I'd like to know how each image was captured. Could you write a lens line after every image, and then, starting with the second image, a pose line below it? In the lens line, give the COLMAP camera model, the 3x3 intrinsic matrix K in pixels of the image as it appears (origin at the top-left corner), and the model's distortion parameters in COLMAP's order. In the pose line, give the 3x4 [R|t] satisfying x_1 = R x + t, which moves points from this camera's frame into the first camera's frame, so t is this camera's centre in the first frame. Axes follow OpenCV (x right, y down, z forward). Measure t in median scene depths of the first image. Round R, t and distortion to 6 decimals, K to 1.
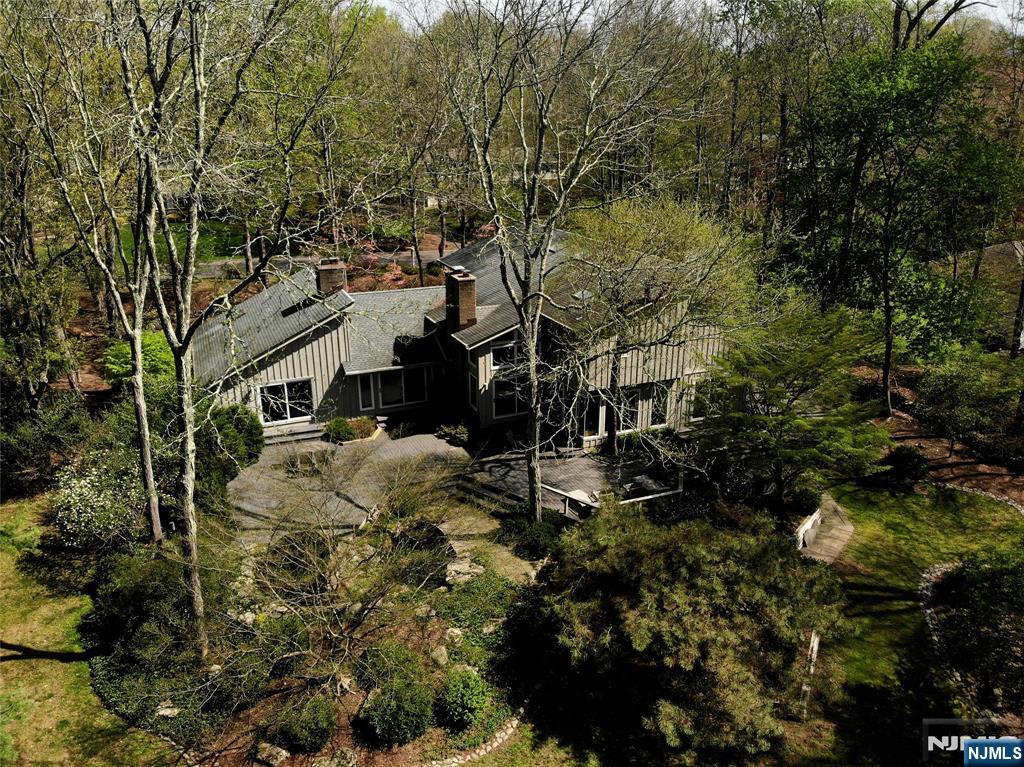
lens RADIAL K [[747.2, 0, 531.6], [0, 747.2, 383.9], [0, 0, 1]] dist [0.026605, -0.000887]
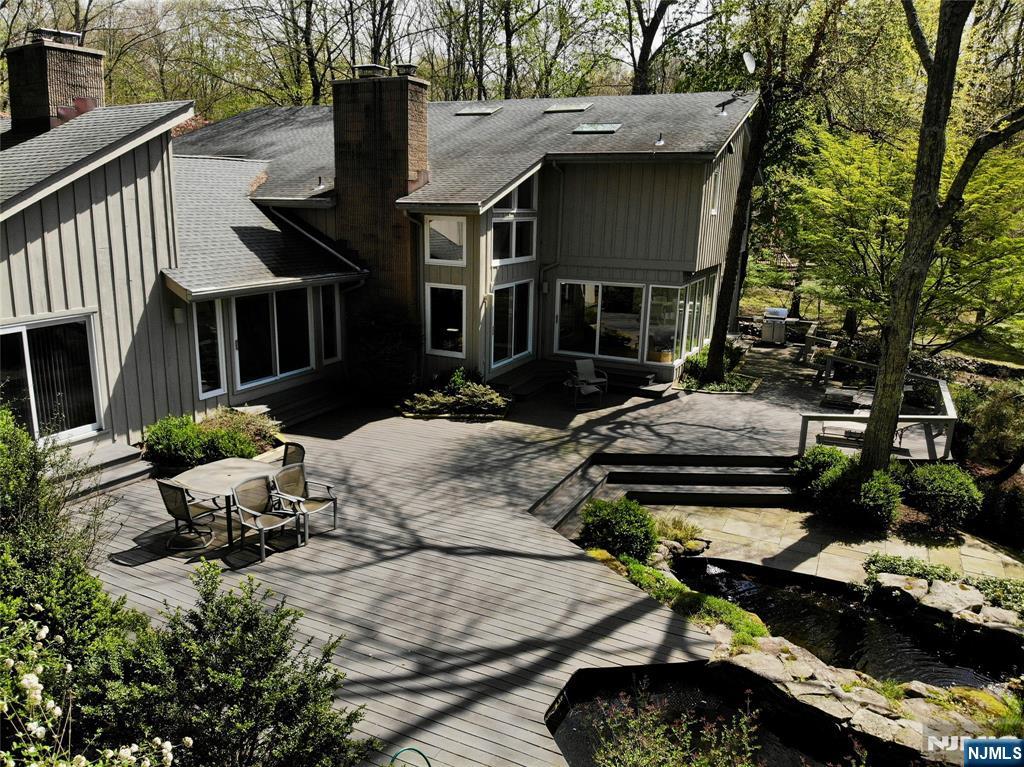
lens RADIAL K [[766.7, 0, 512.0], [0, 766.7, 383.5], [0, 0, 1]] dist [-0.029984, -0.005038]
pose [[0.756276, -0.137760, 0.639585, -0.377572], [0.190949, 0.981495, -0.014384, 0.068250], [-0.625768, 0.133007, 0.768586, 0.600044]]
